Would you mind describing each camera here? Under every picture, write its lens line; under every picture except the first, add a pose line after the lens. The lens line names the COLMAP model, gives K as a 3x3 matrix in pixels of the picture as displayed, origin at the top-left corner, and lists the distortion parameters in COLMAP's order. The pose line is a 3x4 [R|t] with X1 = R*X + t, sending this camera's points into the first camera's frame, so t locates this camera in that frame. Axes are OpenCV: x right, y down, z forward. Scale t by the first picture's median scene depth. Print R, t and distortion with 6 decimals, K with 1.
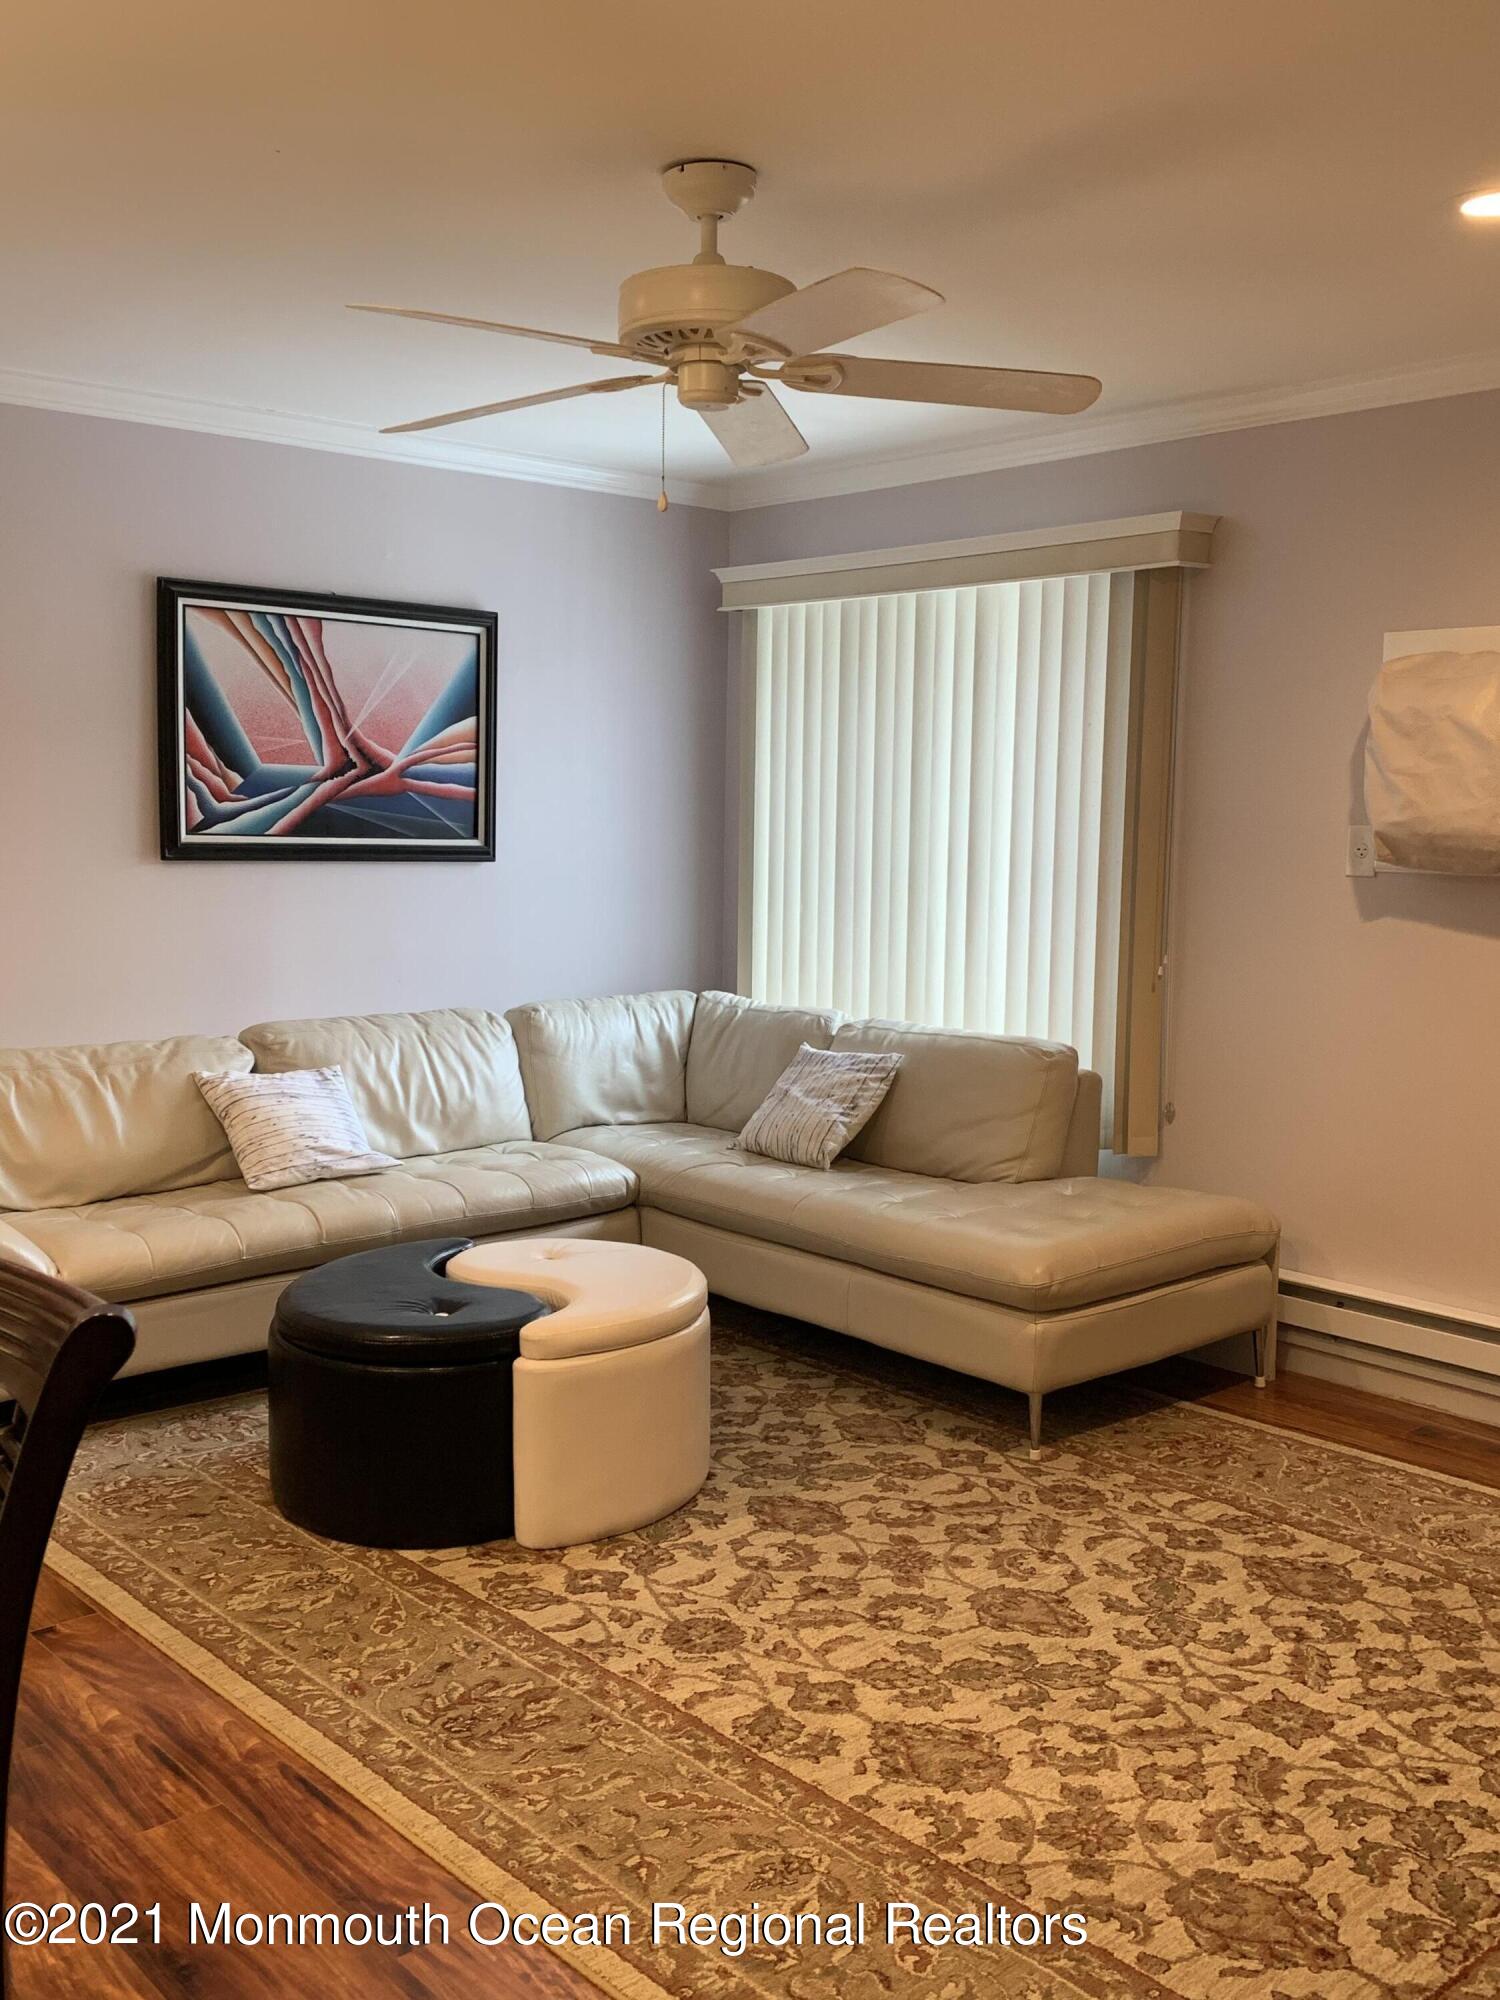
lens RADIAL K [[1895.4, 0, 756.9], [0, 1895.4, 986.2], [0, 0, 1]] dist [0.170083, -0.454424]
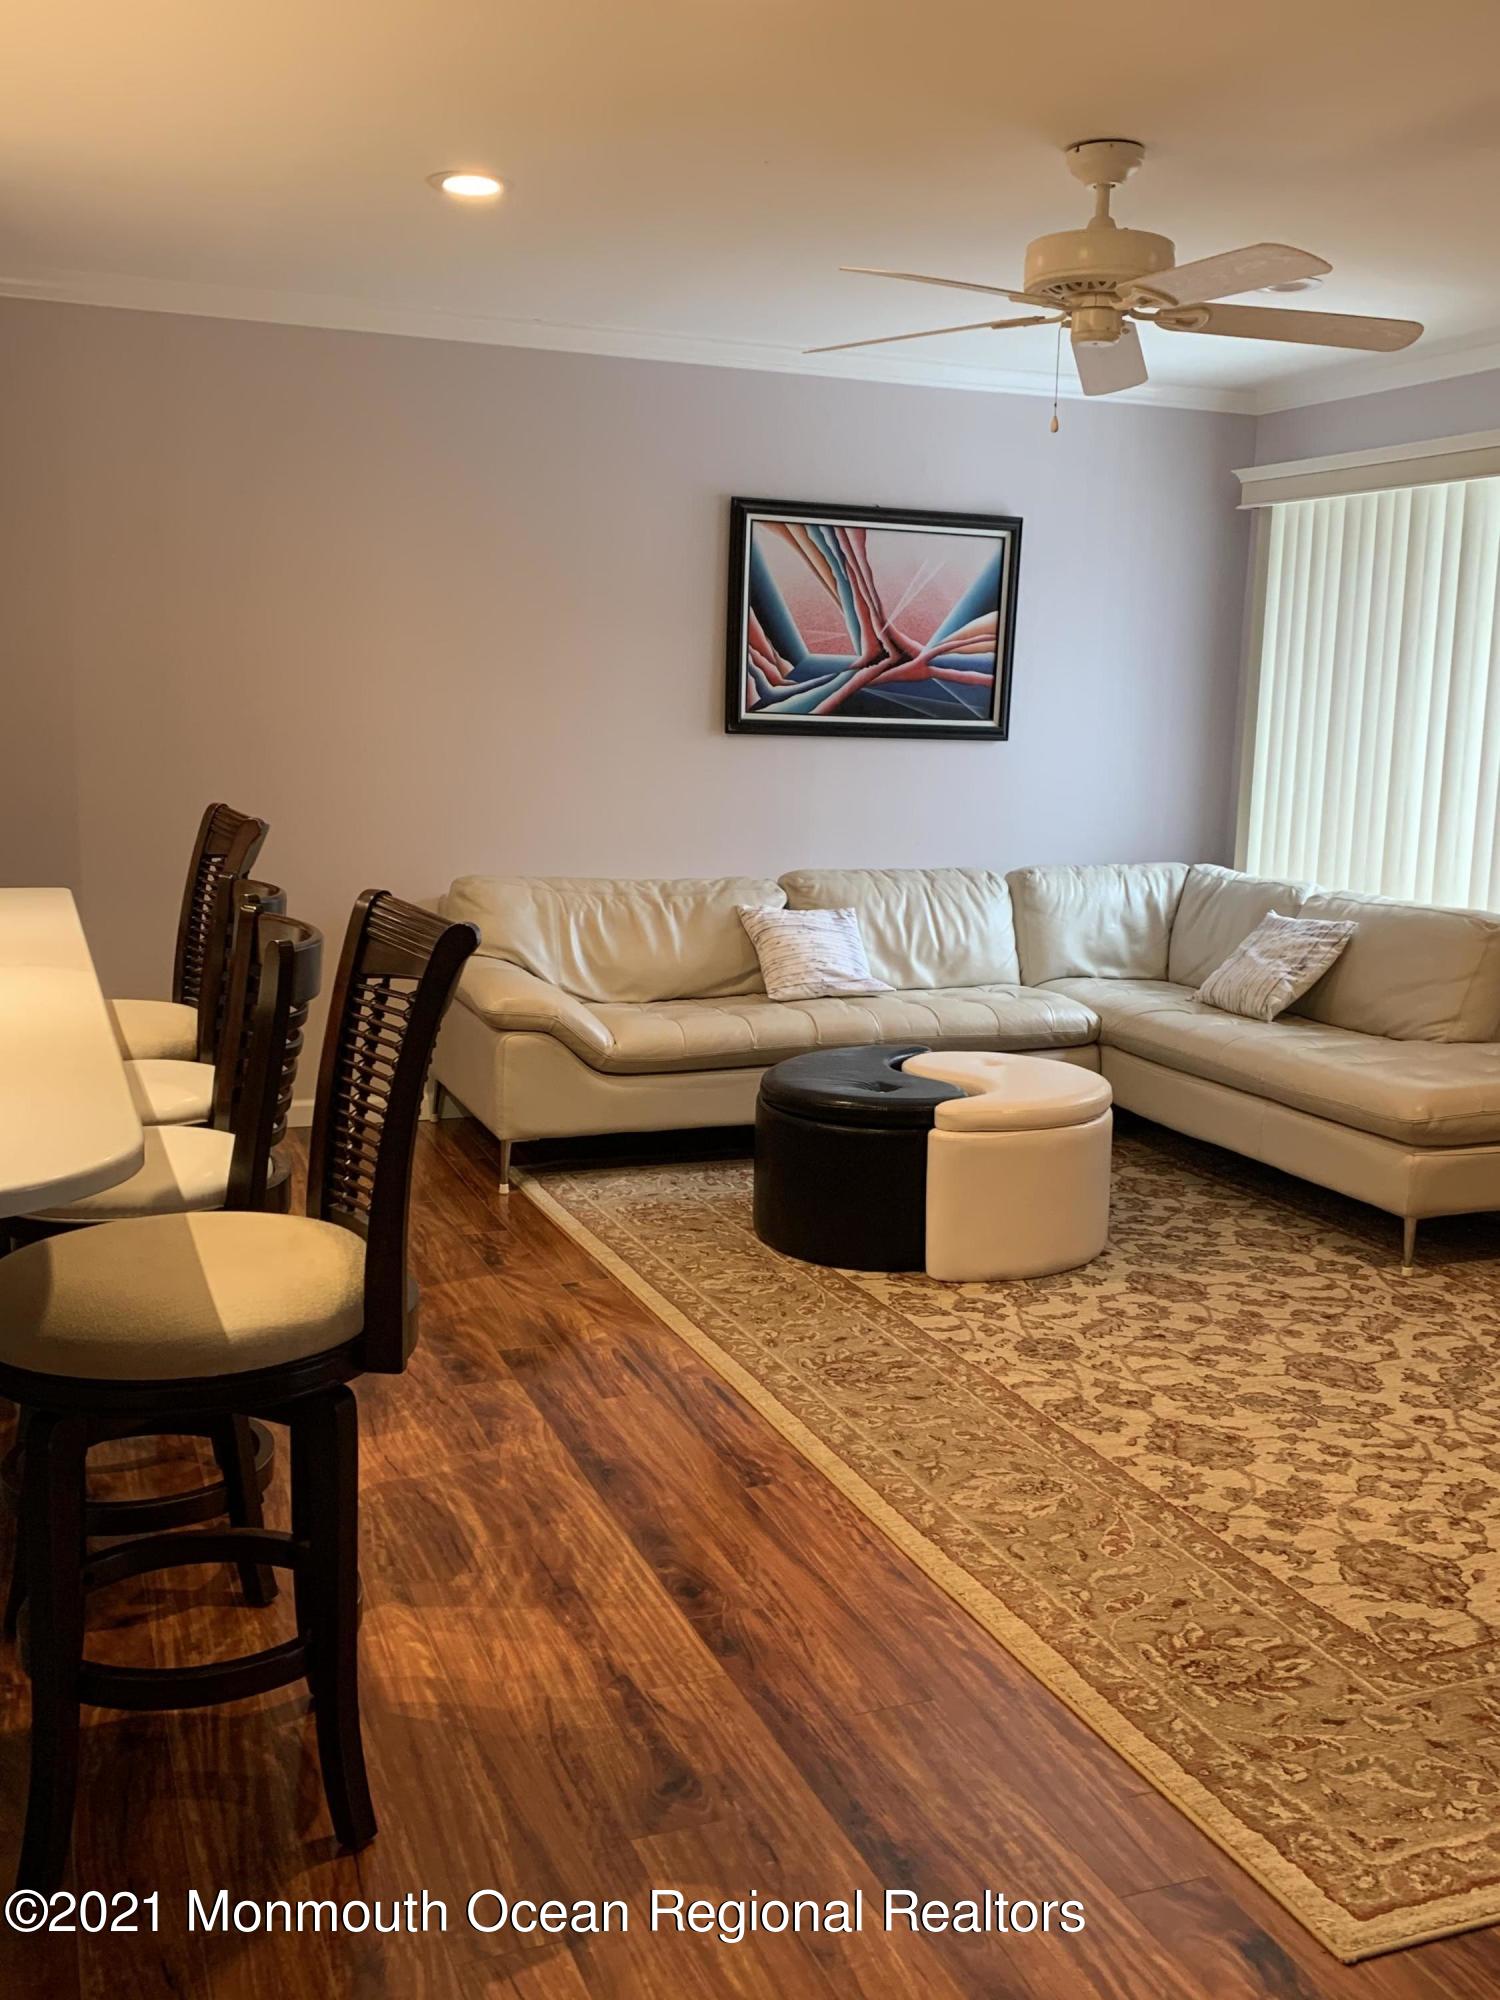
lens RADIAL K [[1895.4, 0, 763.4], [0, 1895.4, 989.5], [0, 0, 1]] dist [0.223062, -0.678123]
pose [[0.941130, 0.061419, -0.332419, 0.147161], [-0.045053, 0.997373, 0.056726, 0.031998], [0.335030, -0.038410, 0.941424, -0.166490]]
